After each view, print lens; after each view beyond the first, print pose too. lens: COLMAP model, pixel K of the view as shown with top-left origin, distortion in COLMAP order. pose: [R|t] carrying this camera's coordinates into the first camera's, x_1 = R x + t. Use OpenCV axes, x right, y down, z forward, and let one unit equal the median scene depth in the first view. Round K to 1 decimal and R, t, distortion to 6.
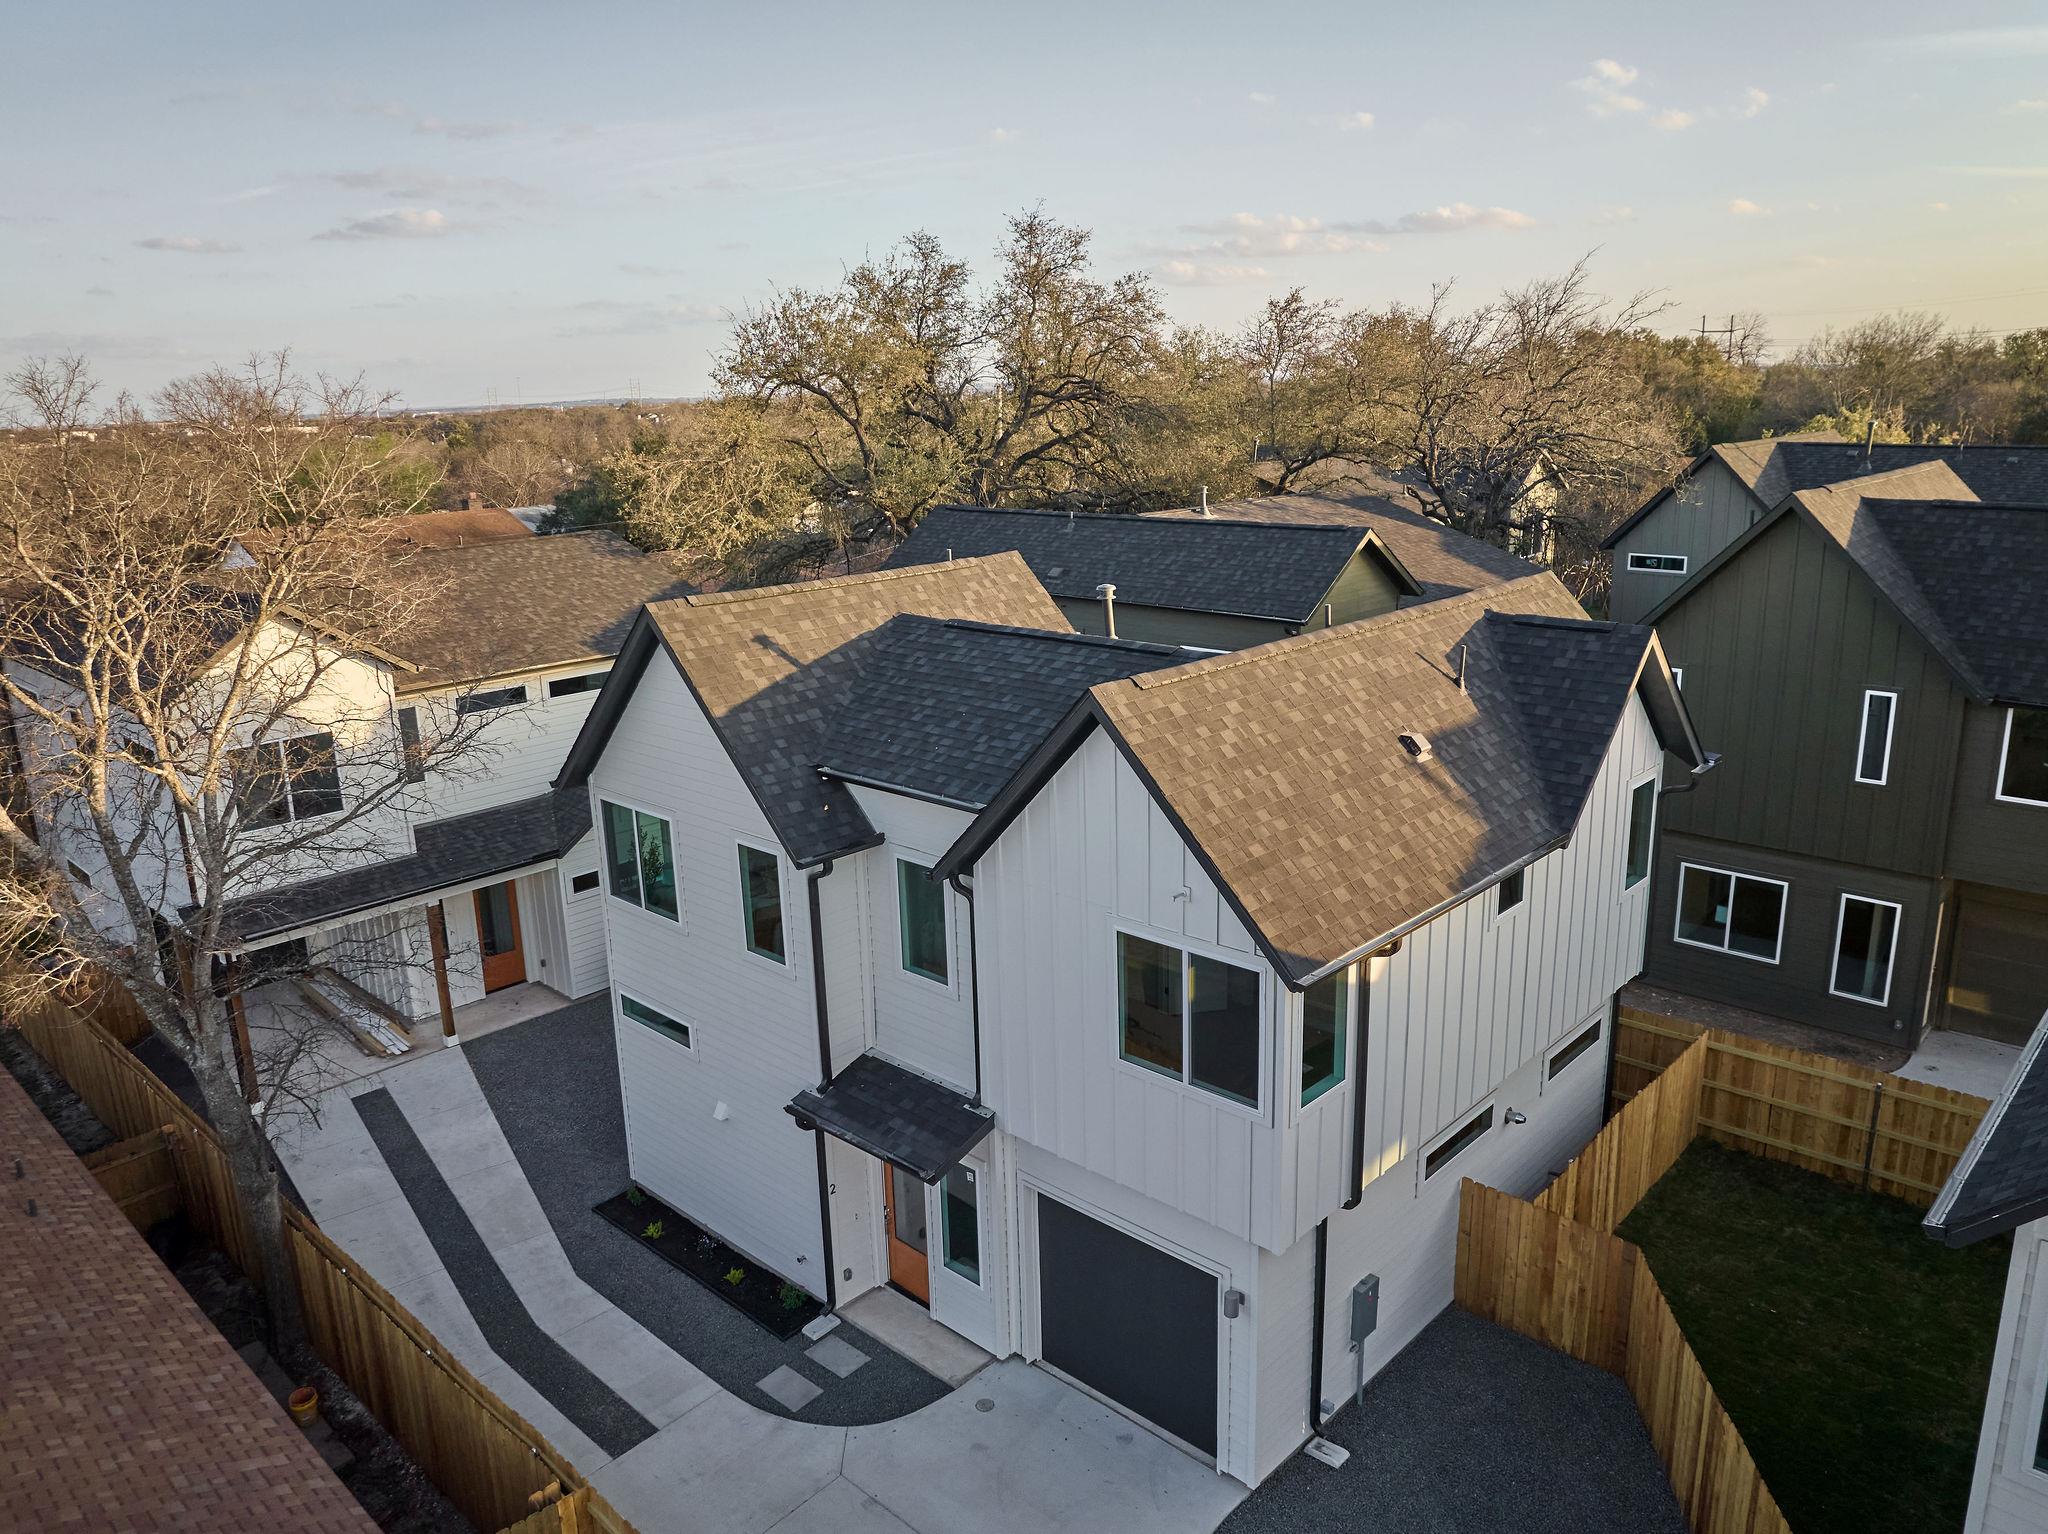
lens RADIAL K [[1460.1, 0, 1015.4], [0, 1460.1, 768.4], [0, 0, 1]] dist [-0.030509, 0.007794]
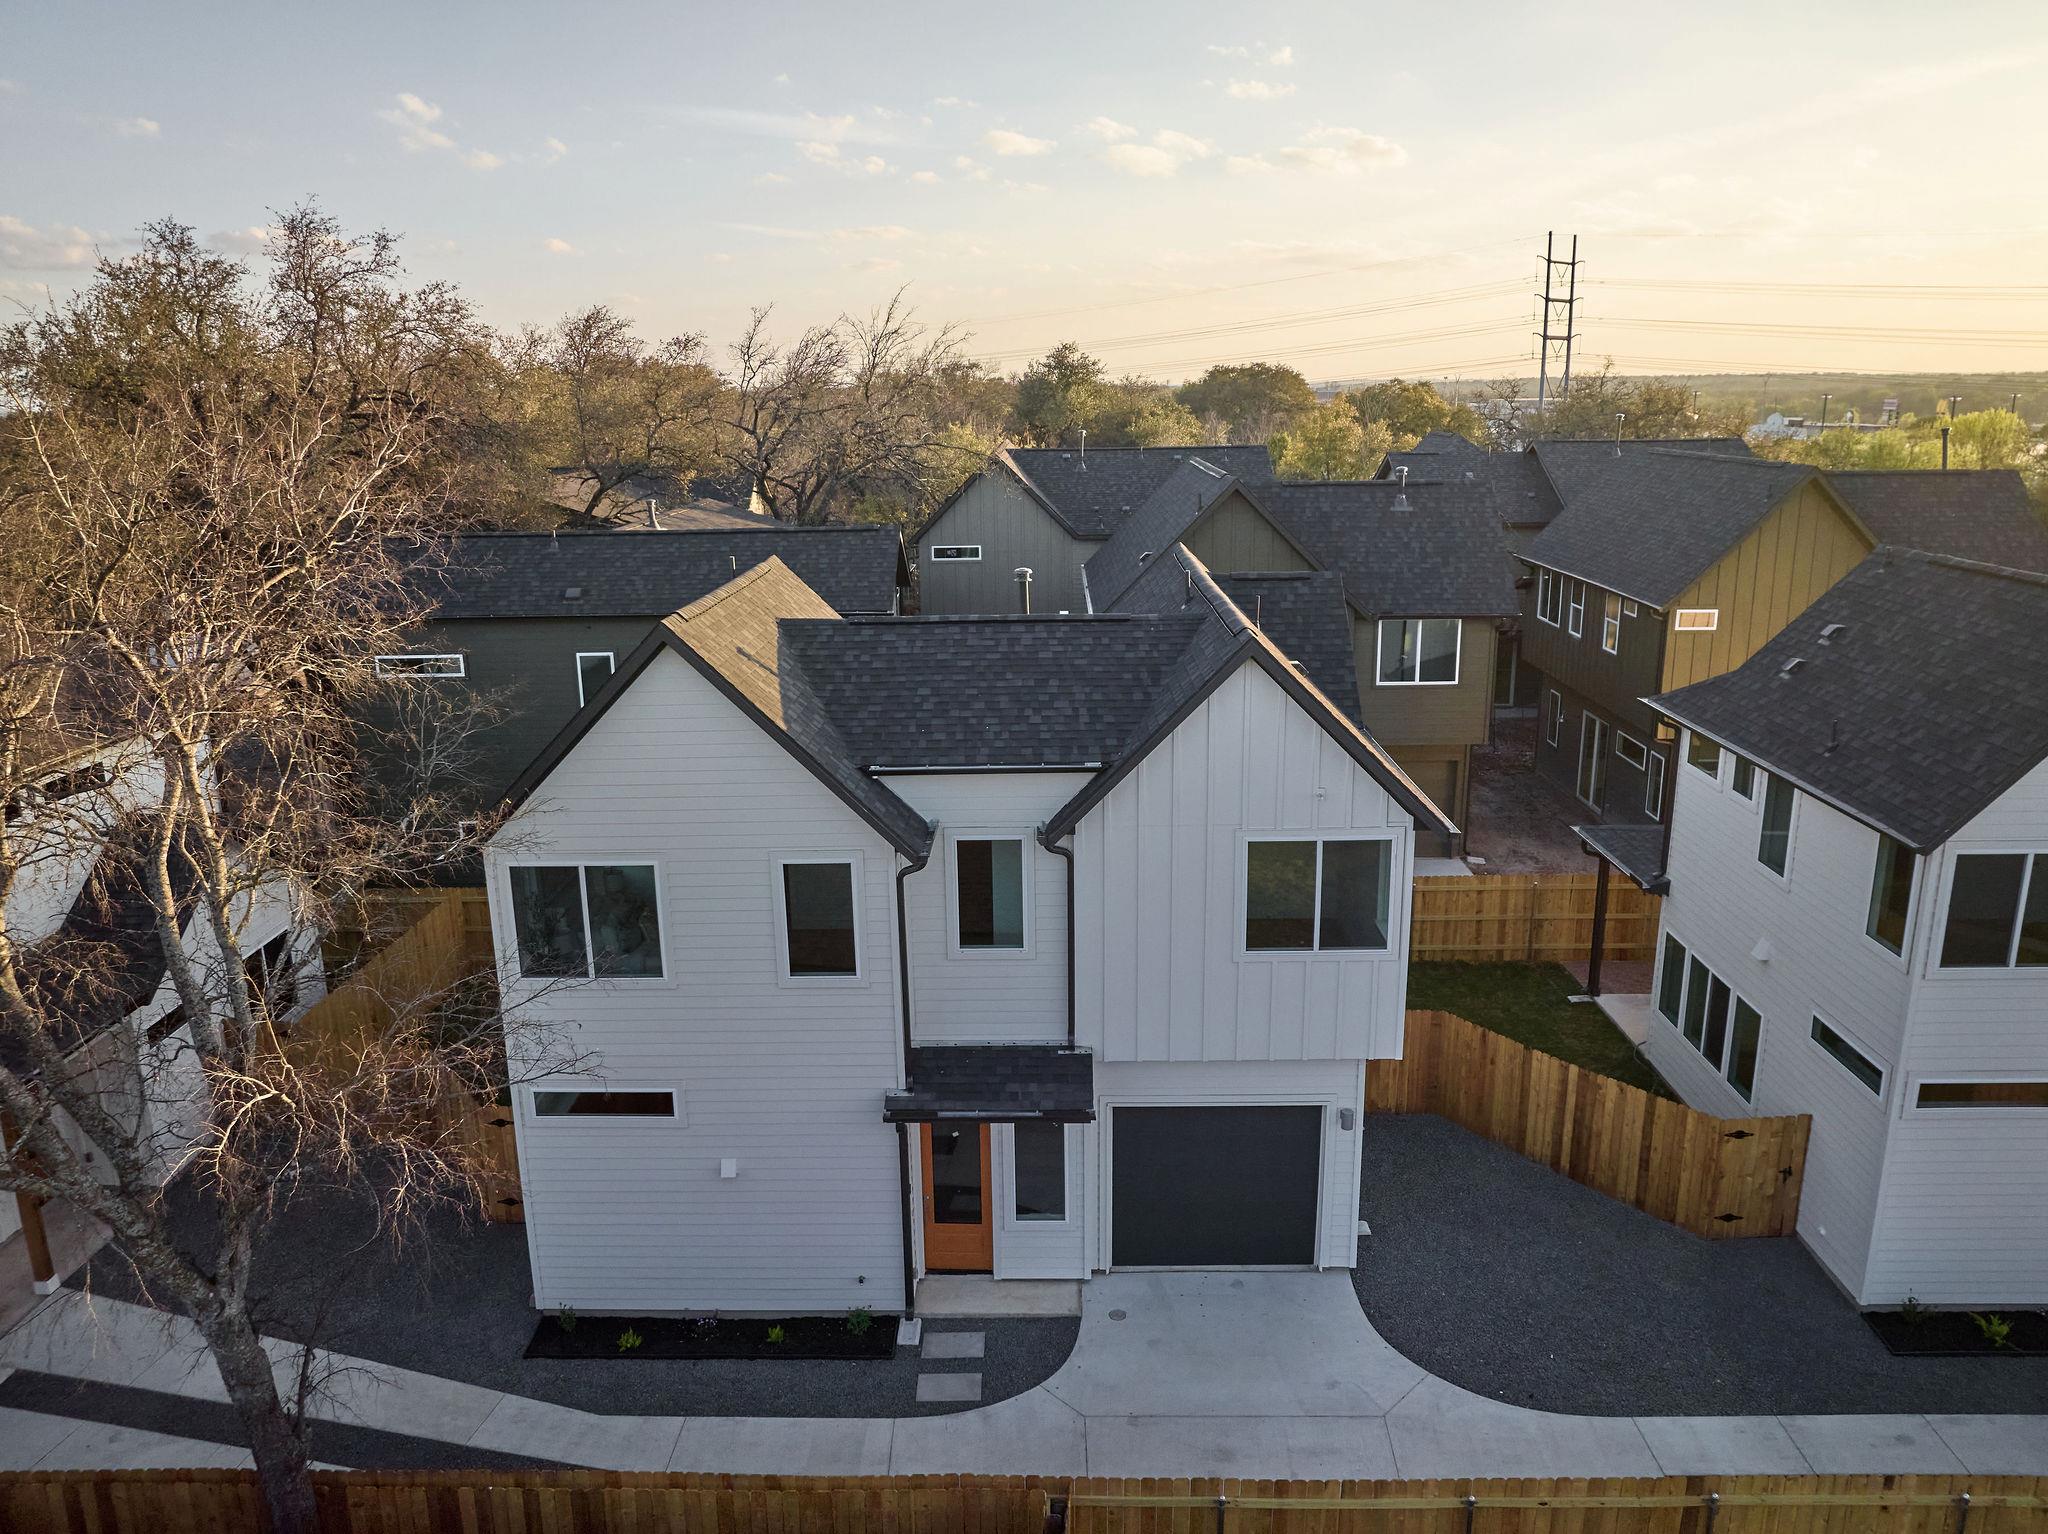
lens RADIAL K [[1460.1, 0, 1015.4], [0, 1460.1, 768.4], [0, 0, 1]] dist [-0.030509, 0.007794]
pose [[0.741714, -0.156213, 0.652272, -0.699824], [0.169459, 0.984594, 0.043106, -0.025929], [-0.648957, 0.078561, 0.756759, 0.182541]]
